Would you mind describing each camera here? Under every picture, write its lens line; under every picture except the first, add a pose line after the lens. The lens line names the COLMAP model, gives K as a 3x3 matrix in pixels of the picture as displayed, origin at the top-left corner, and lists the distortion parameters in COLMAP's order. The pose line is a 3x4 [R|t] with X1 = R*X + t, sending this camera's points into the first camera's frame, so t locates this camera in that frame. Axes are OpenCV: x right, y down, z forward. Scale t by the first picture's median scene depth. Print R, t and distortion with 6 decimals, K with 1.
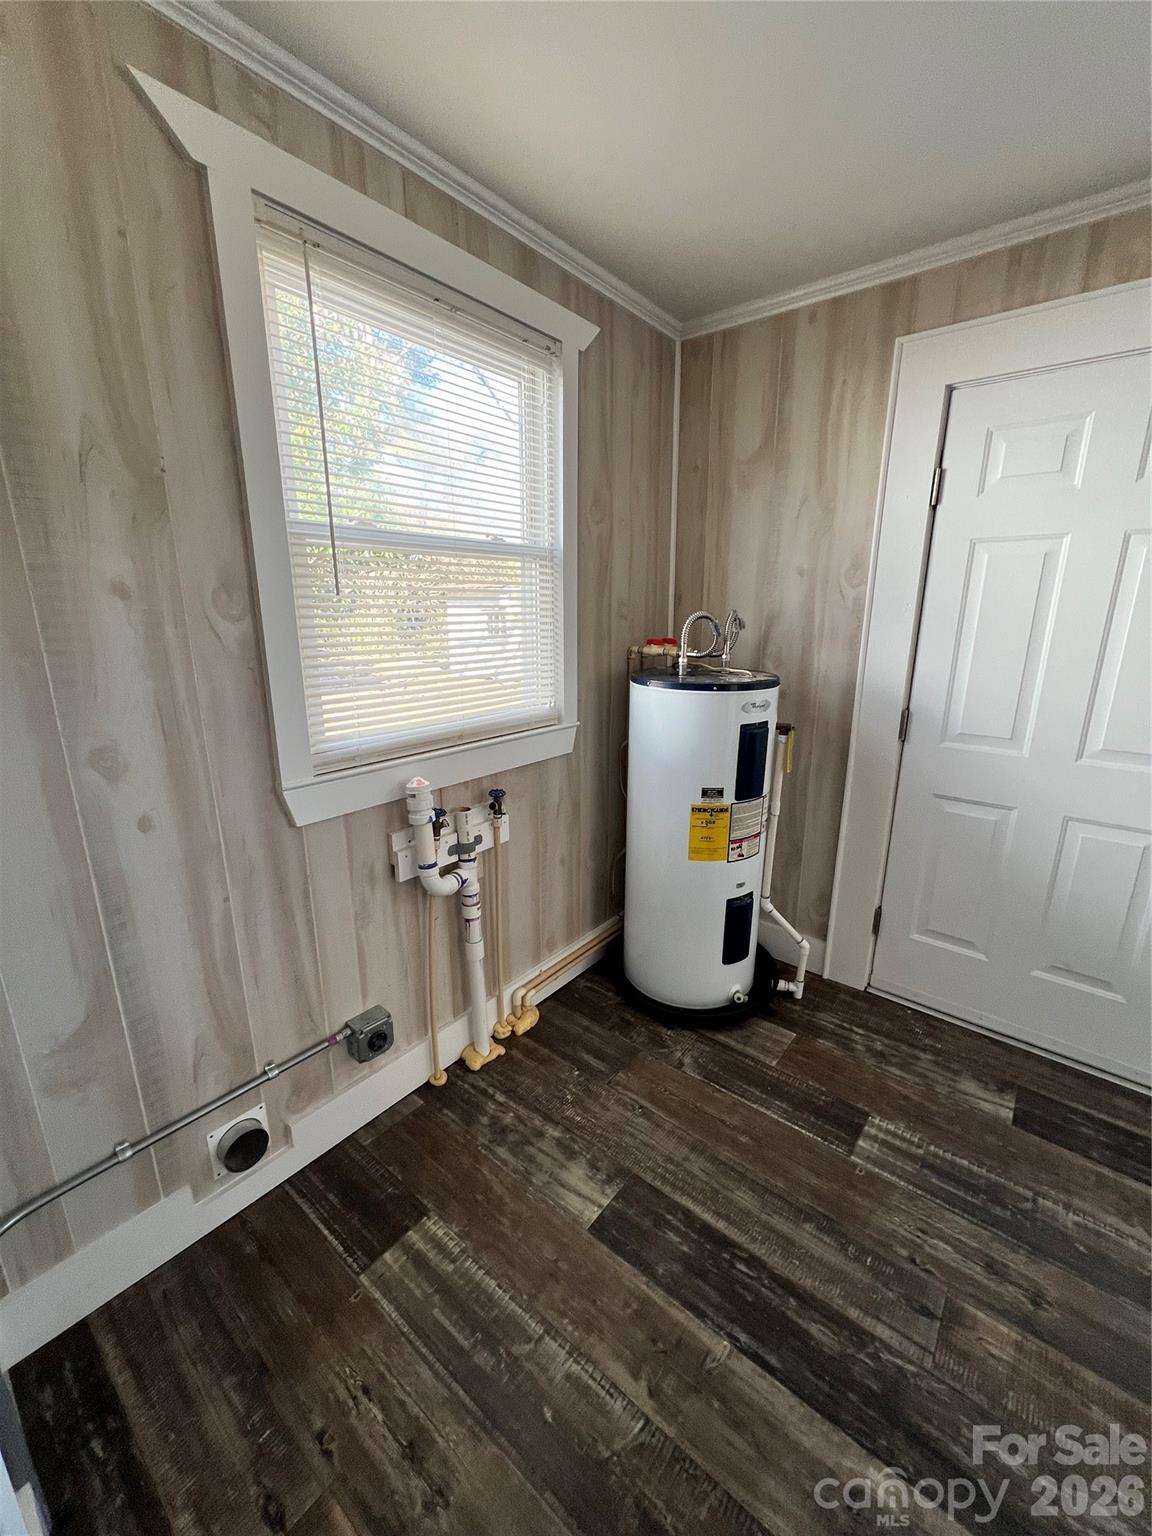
lens RADIAL K [[613.0, 0, 577.5], [0, 613.0, 765.5], [0, 0, 1]] dist [0.000288, -0.000278]
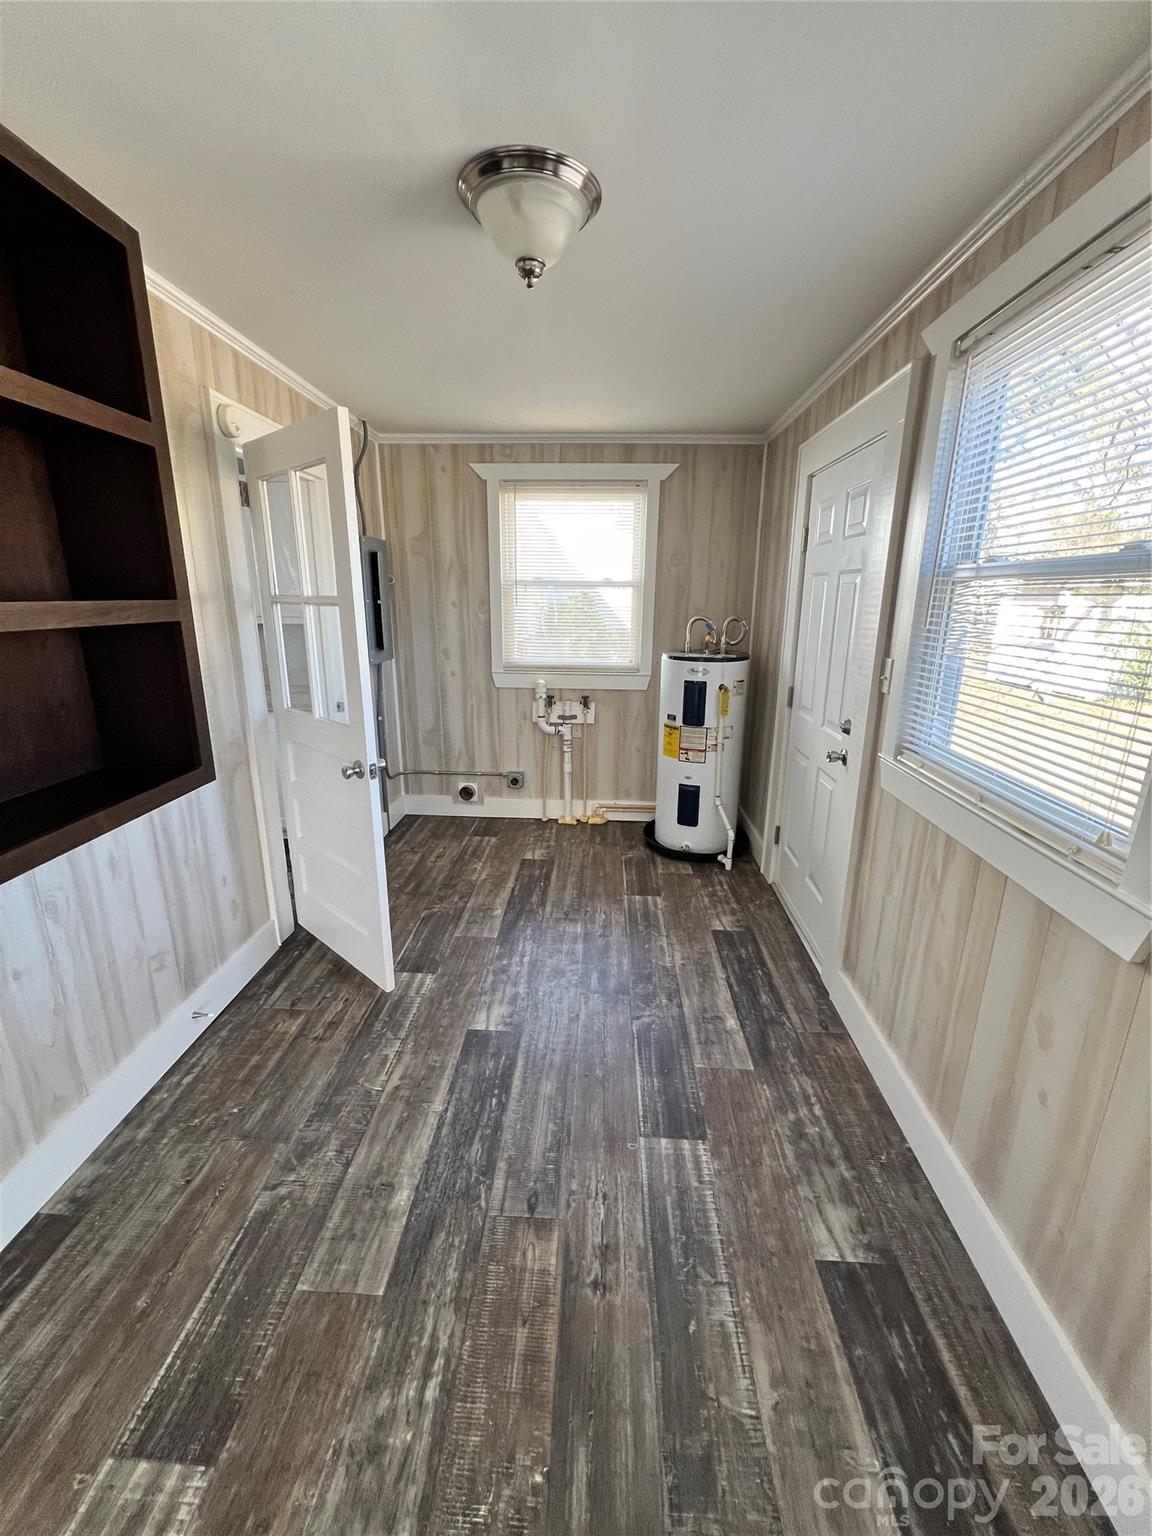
lens RADIAL K [[623.2, 0, 576.0], [0, 623.2, 768.0], [0, 0, 1]] dist [-0.000931, -0.000109]
pose [[0.590645, 0.221643, -0.775895, 1.770385], [-0.210355, 0.970583, 0.117127, 0.040499], [0.779031, 0.094033, 0.619894, -0.391883]]
